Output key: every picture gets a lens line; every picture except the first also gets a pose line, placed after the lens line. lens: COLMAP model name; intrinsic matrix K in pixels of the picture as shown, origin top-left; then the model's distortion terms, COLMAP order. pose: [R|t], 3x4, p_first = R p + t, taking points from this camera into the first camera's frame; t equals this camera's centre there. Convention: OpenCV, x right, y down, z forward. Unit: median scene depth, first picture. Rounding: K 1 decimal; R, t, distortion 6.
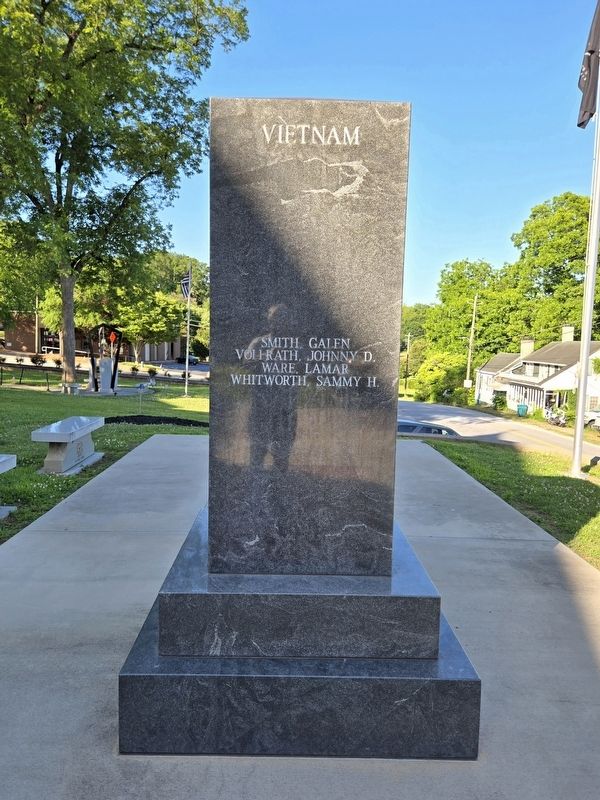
lens RADIAL K [[542.8, 0, 300.0], [0, 542.8, 400.0], [0, 0, 1]] dist [0.000678, -0.000220]
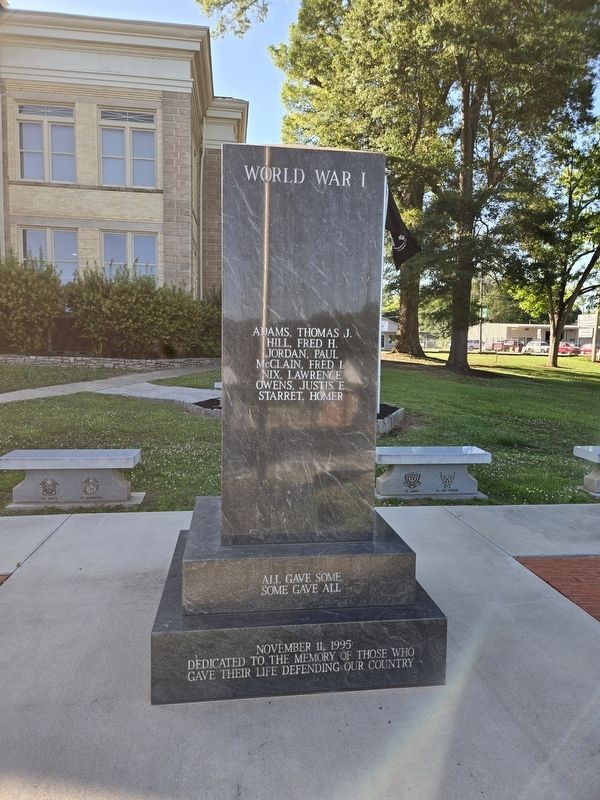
lens RADIAL K [[542.8, 0, 300.0], [0, 542.8, 400.0], [0, 0, 1]] dist [0.000678, -0.000220]
pose [[0.107031, 0.065135, -0.992120, 0.598069], [-0.119084, 0.991509, 0.052248, -0.023675], [0.987098, 0.112553, 0.113879, 0.460177]]
